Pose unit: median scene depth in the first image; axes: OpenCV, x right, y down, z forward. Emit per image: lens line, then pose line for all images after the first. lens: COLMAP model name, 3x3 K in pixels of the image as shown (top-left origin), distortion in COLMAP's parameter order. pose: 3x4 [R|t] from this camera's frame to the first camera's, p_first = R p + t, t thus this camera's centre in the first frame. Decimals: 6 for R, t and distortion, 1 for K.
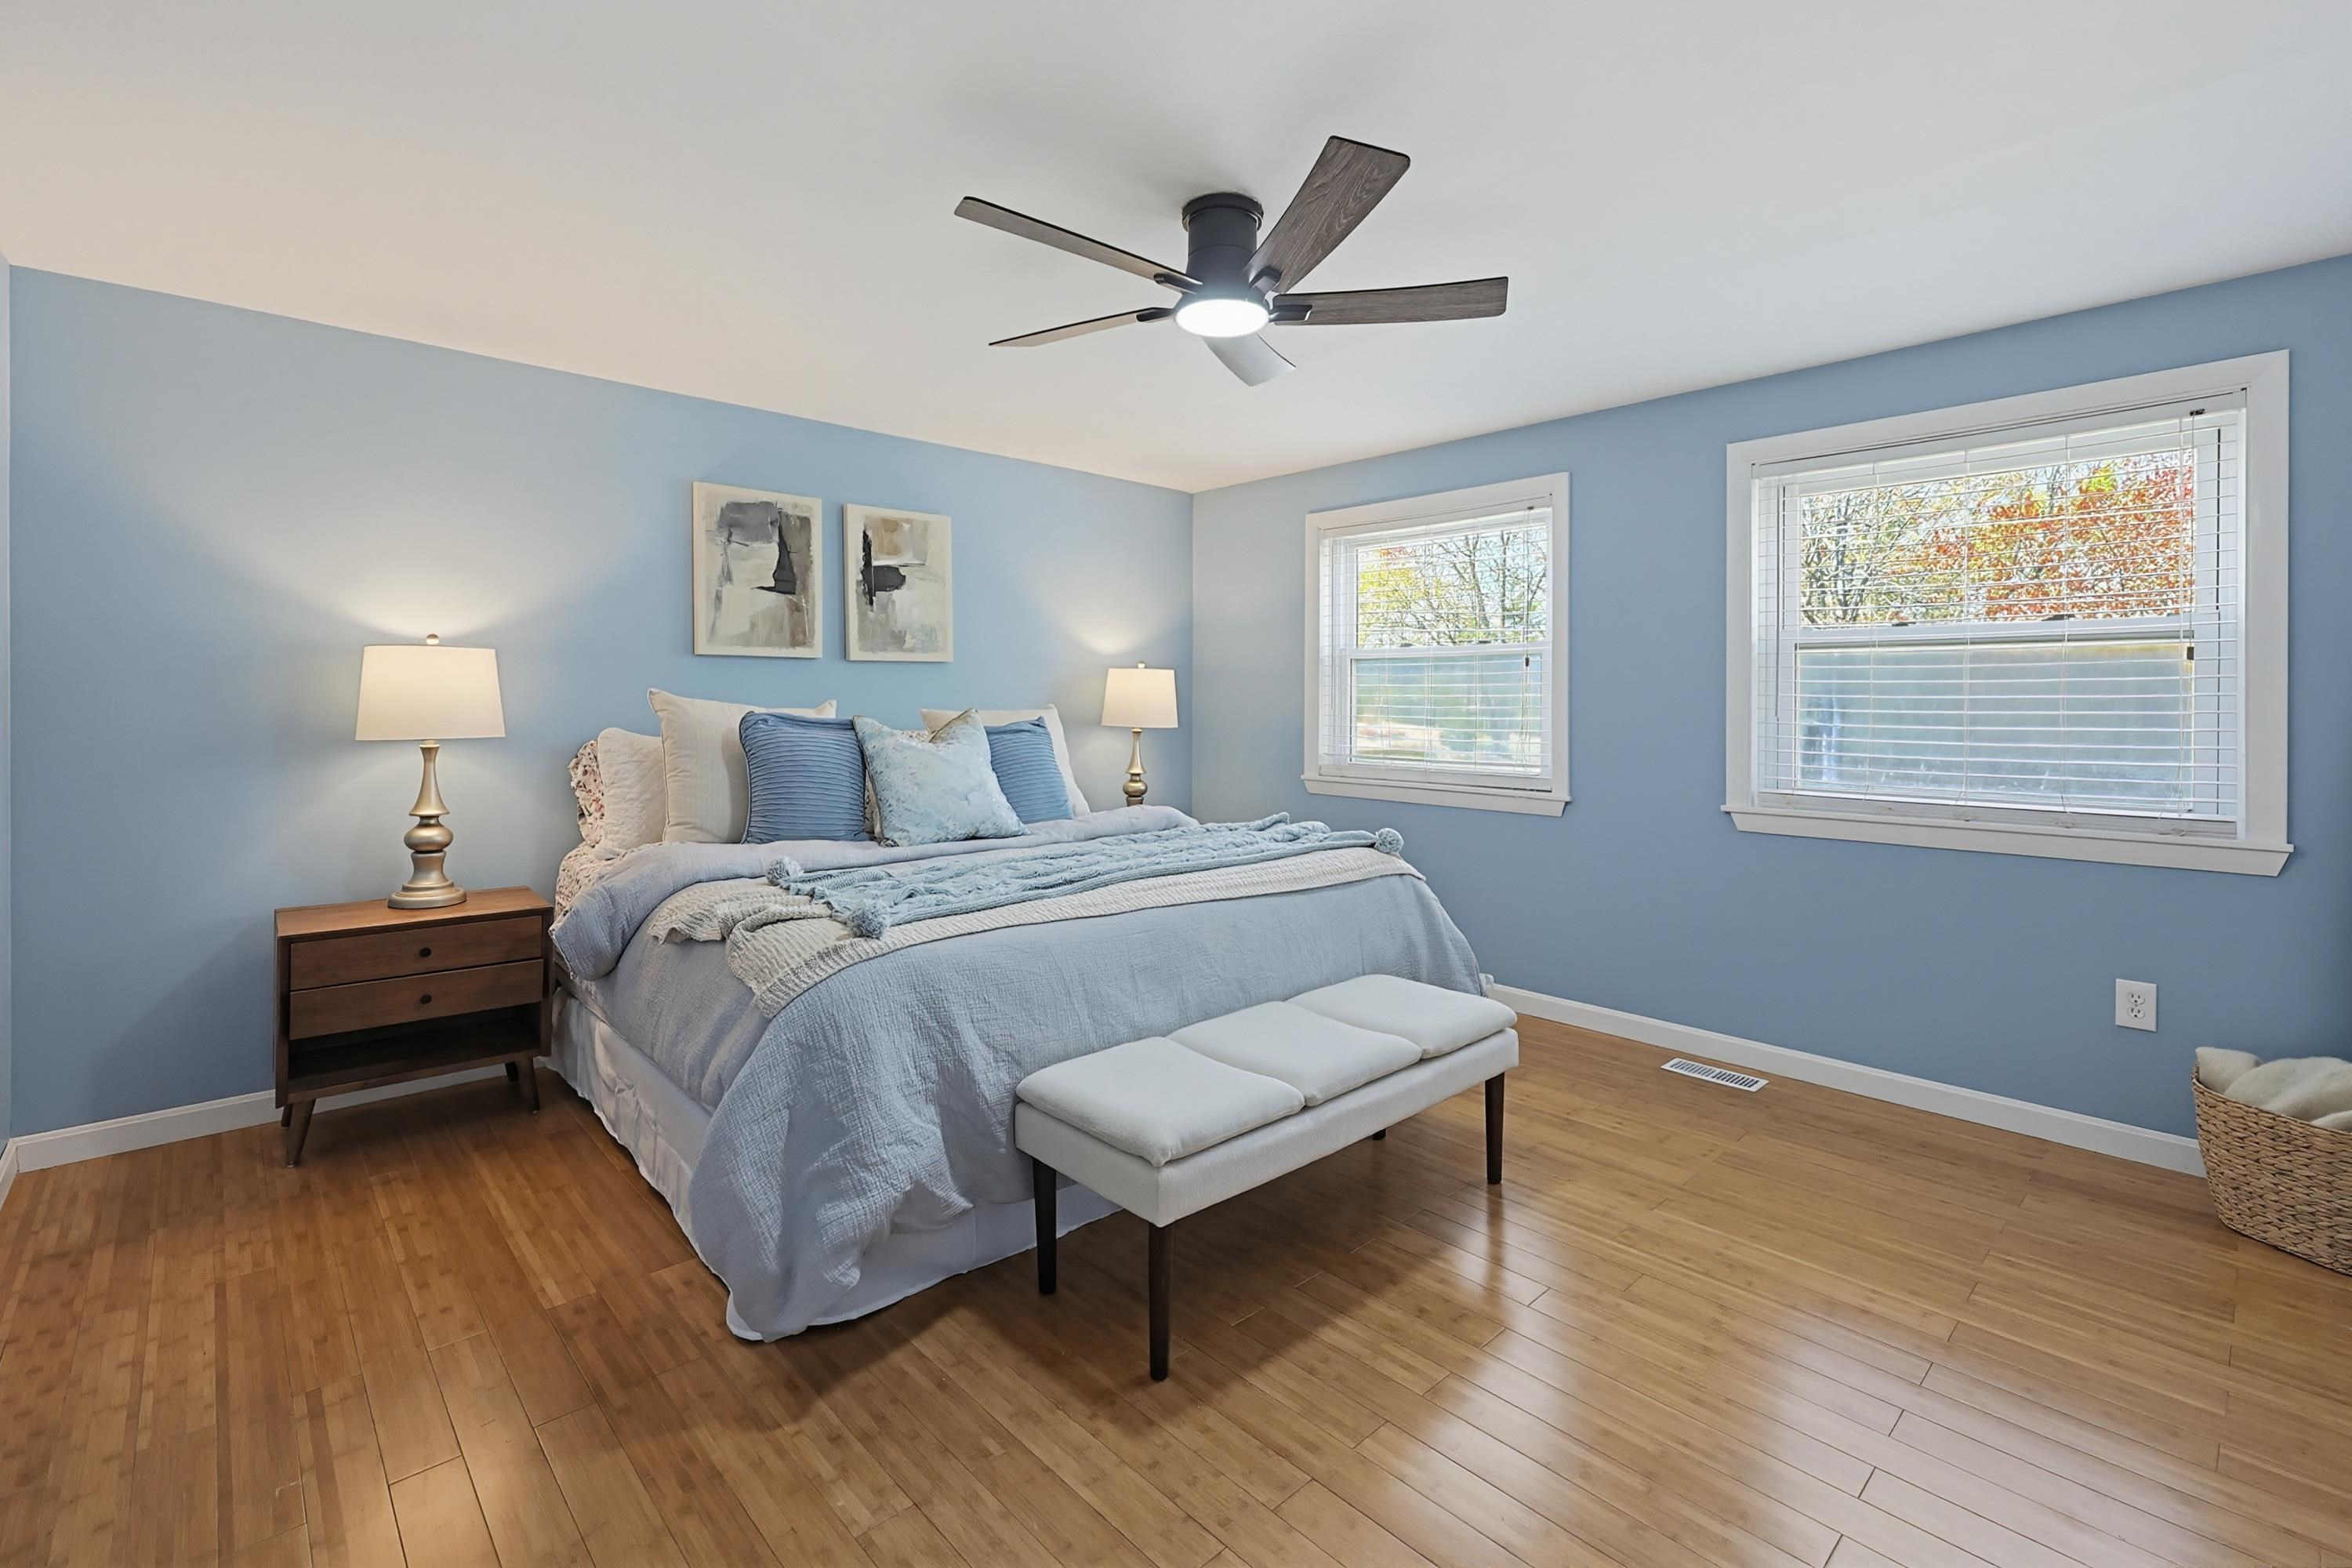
lens RADIAL K [[952.2, 0, 1268.2], [0, 952.2, 729.9], [0, 0, 1]] dist [0.000653, 0.000063]
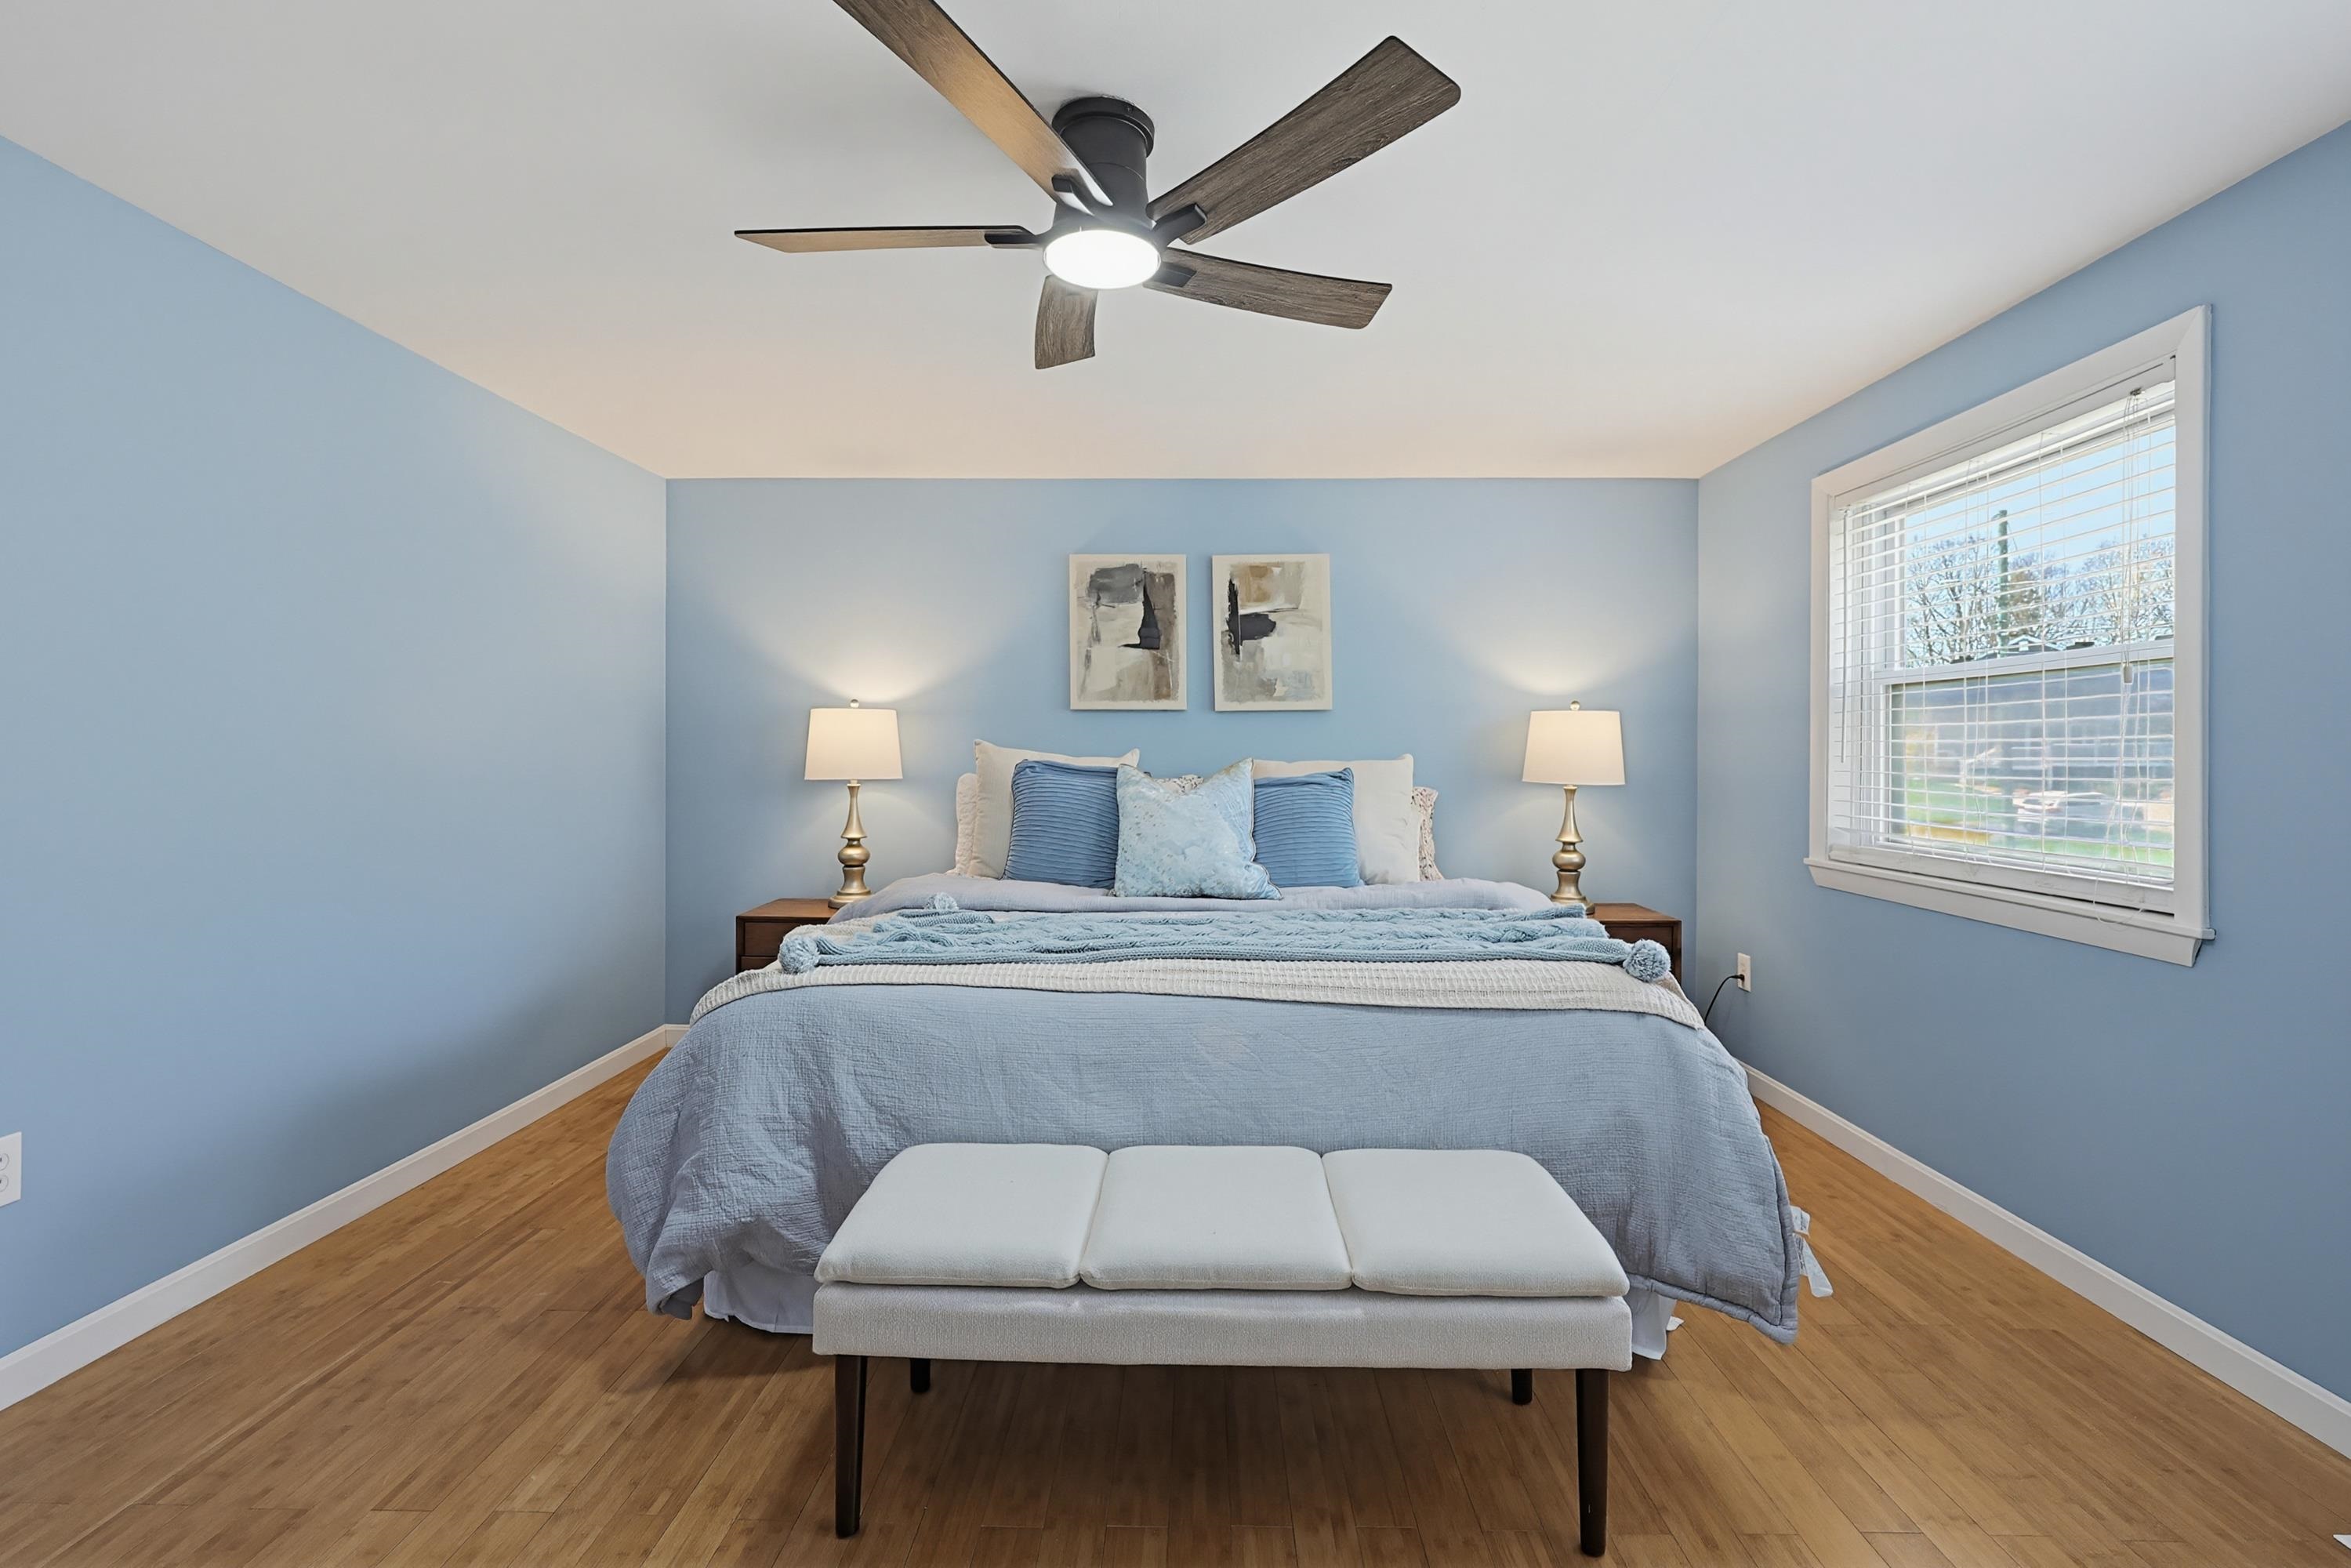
lens RADIAL K [[1010.7, 0, 1176.5], [0, 1010.7, 778.3], [0, 0, 1]] dist [0.002187, -0.000050]
pose [[0.727305, 0.014358, -0.686164, 0.291537], [-0.020310, 0.999794, -0.000607, -0.000533], [0.686013, 0.014377, 0.727447, 0.217909]]
